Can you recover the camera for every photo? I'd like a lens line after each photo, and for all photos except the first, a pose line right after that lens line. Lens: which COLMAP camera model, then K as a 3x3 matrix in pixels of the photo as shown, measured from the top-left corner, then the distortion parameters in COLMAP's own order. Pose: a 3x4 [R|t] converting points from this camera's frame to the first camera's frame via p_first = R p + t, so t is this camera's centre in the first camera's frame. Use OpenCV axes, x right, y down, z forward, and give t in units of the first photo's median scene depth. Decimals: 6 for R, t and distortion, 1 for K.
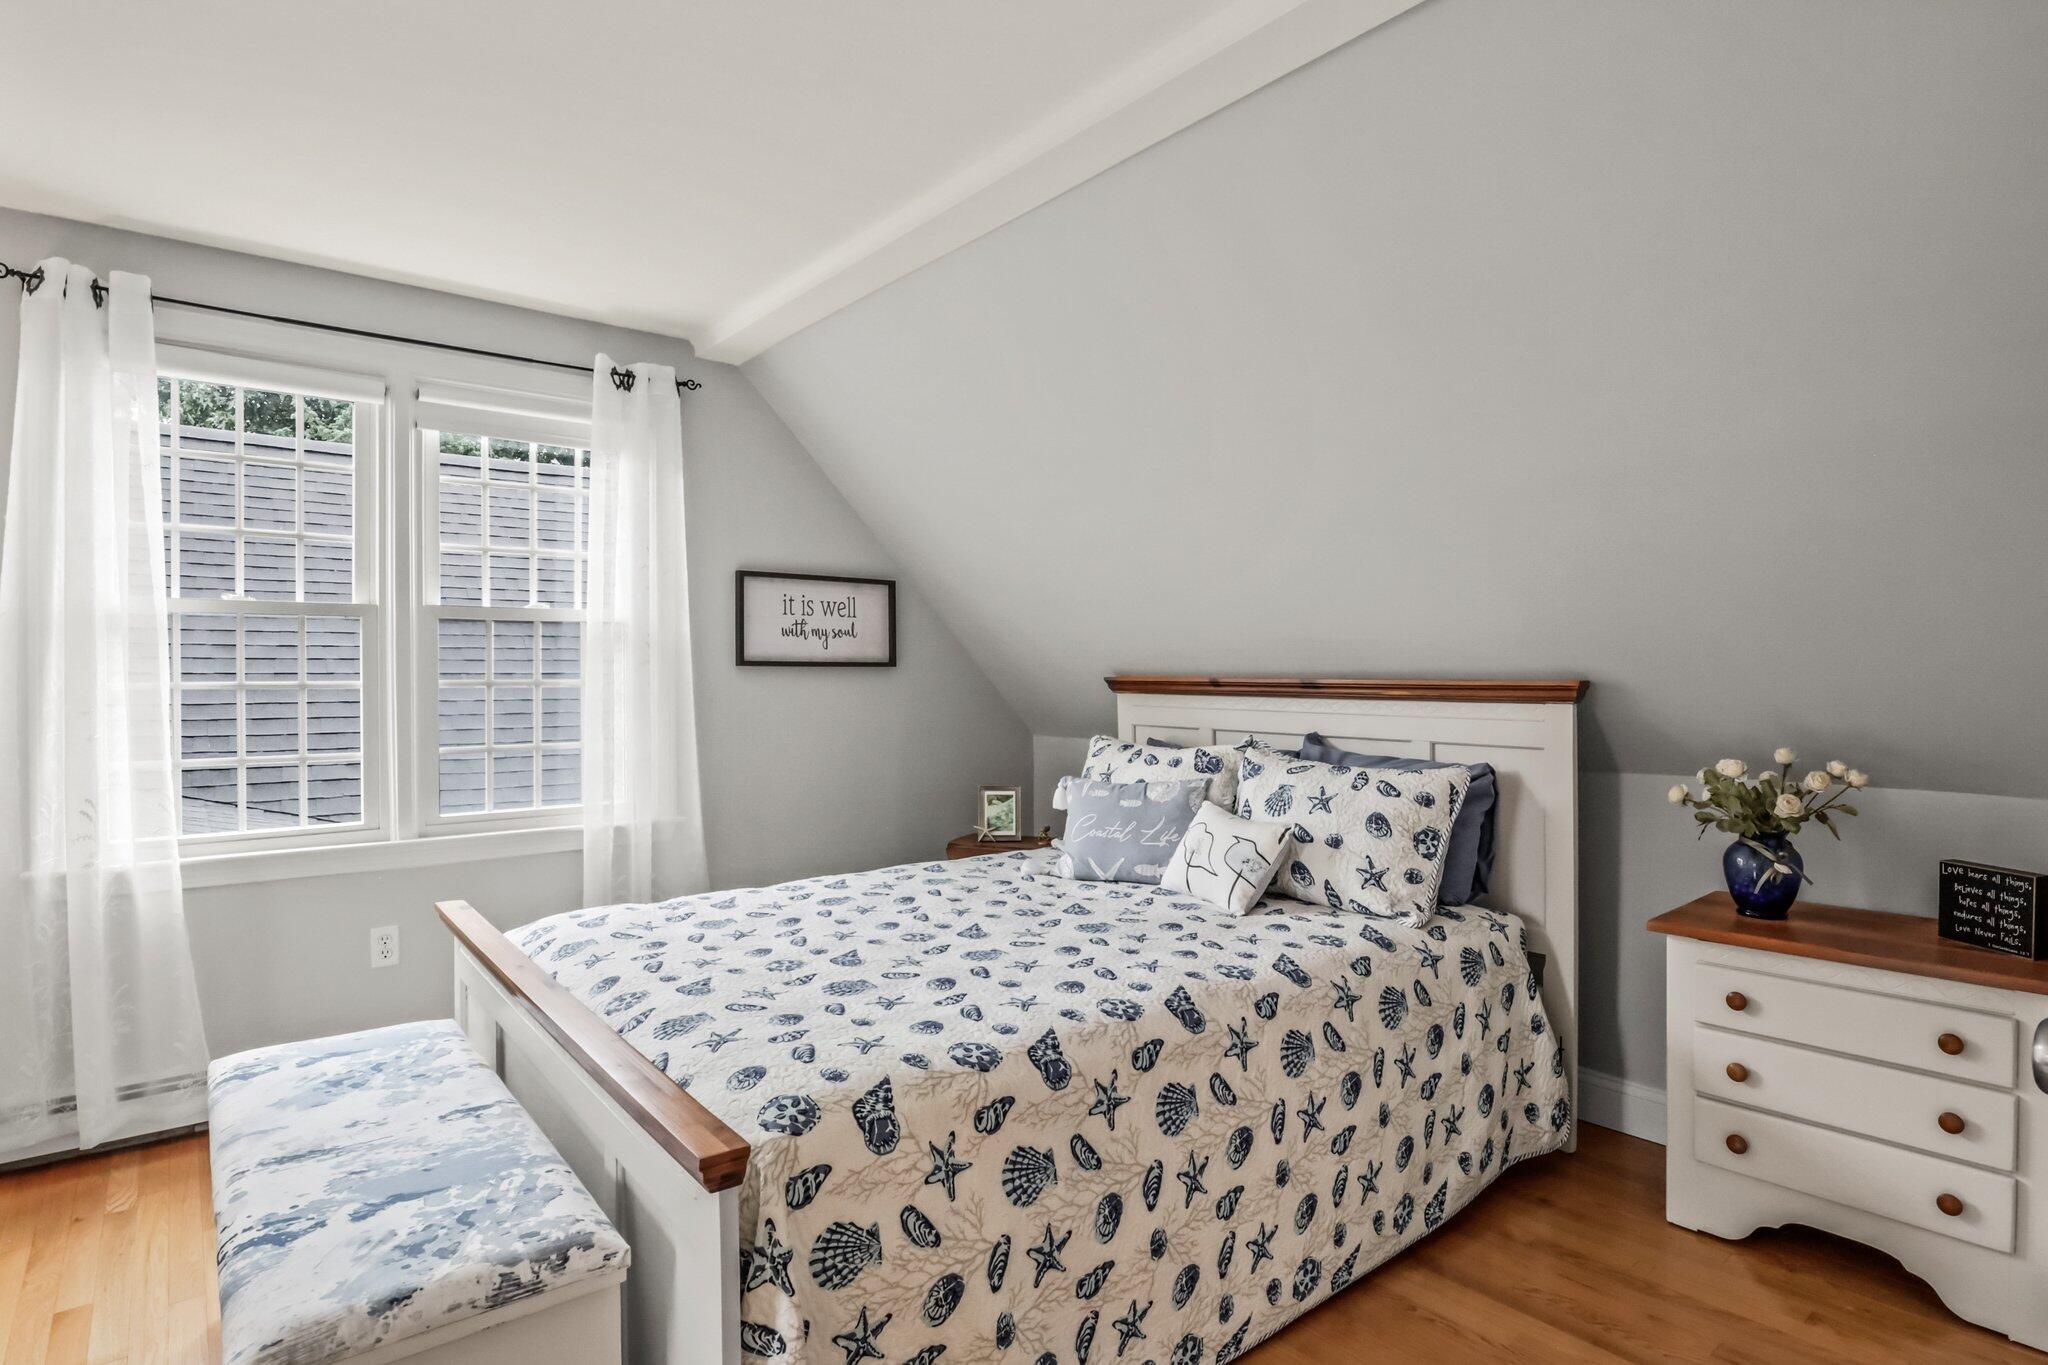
lens RADIAL K [[1073.2, 0, 1052.6], [0, 1073.2, 677.1], [0, 0, 1]] dist [-0.032144, 0.001036]
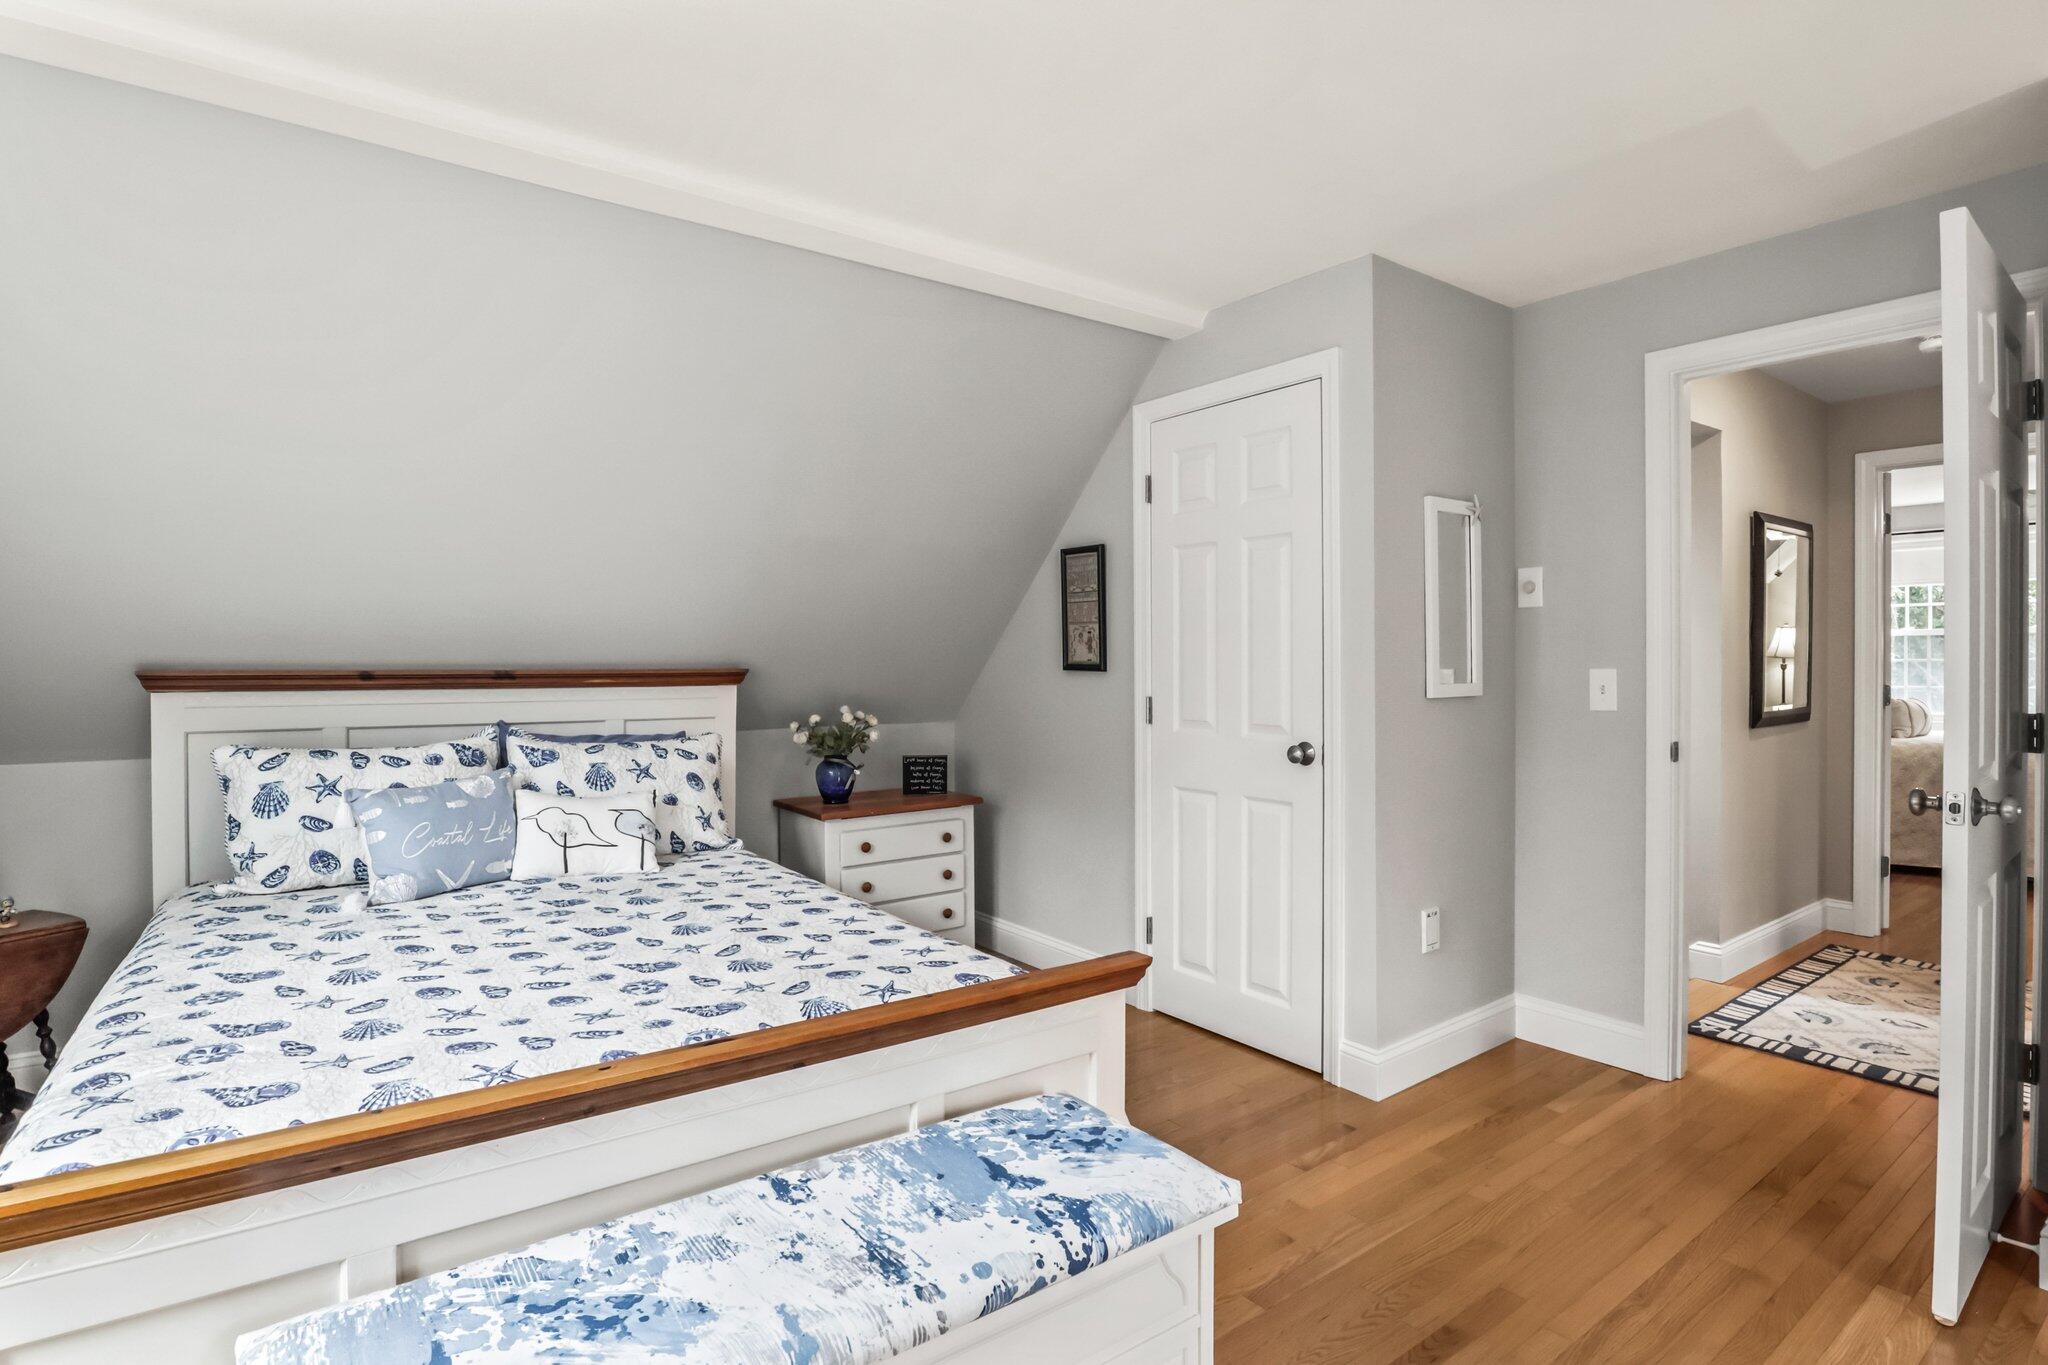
lens RADIAL K [[1073.2, 0, 1052.6], [0, 1073.2, 677.1], [0, 0, 1]] dist [-0.032144, 0.001036]
pose [[0.027034, -0.013624, 0.999542, -1.172011], [0.004742, 0.999898, 0.013501, -0.002450], [-0.999623, 0.004375, 0.027096, 0.651433]]
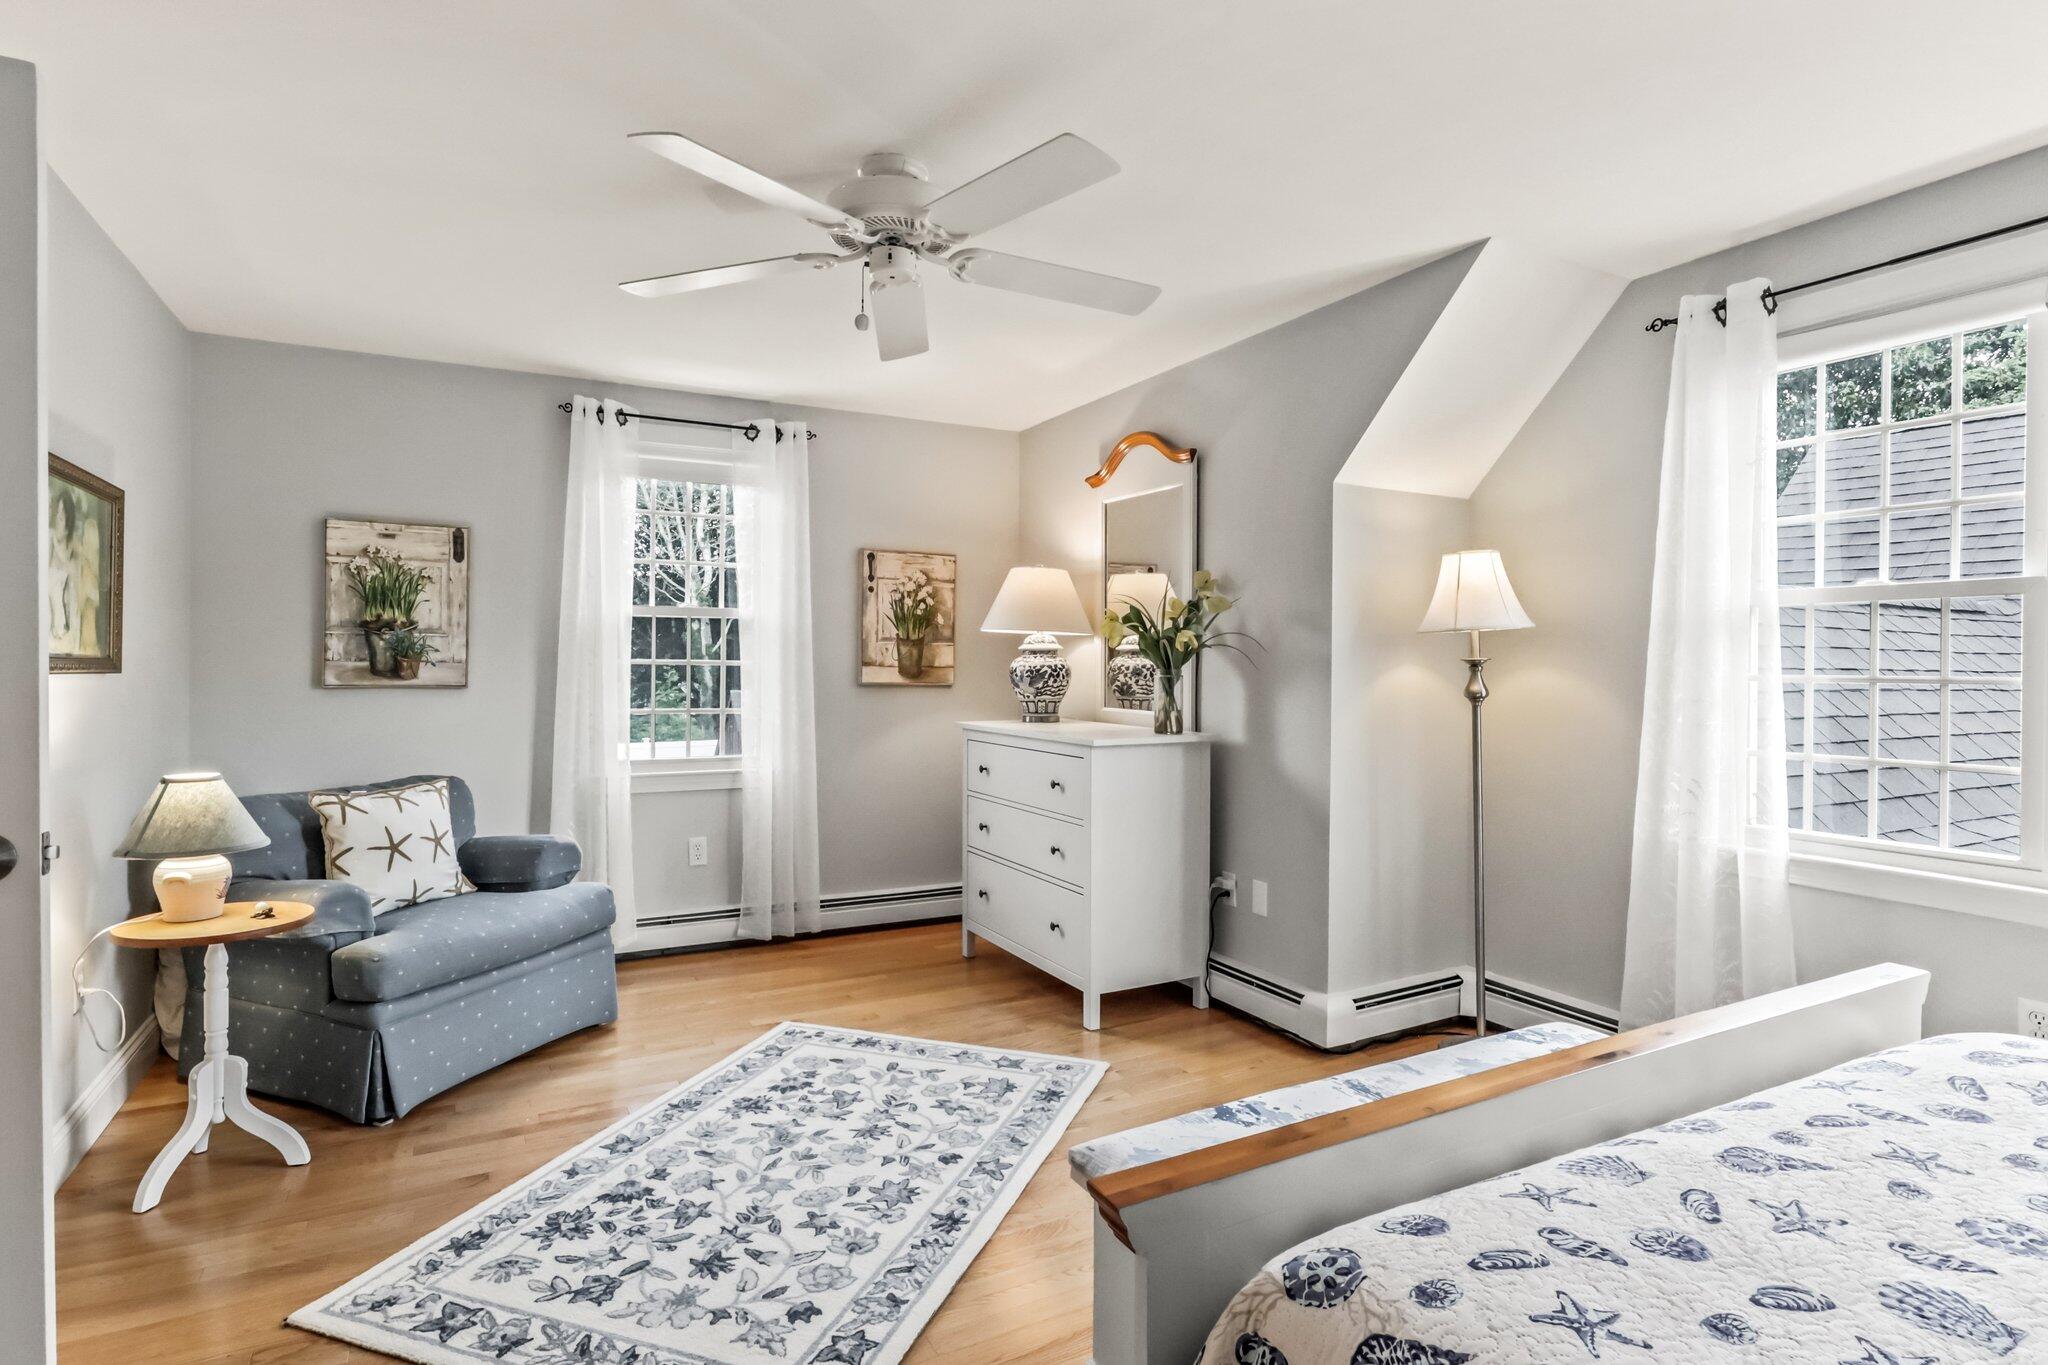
lens RADIAL K [[1010.4, 0, 1024.0], [0, 1010.4, 682.5], [0, 0, 1]] dist [-0.003185, -0.000129]
pose [[-0.199891, 0.010597, -0.979761, 0.319271], [-0.005763, 0.999911, 0.011991, 0.003644], [0.979801, 0.008044, -0.199812, 0.656604]]
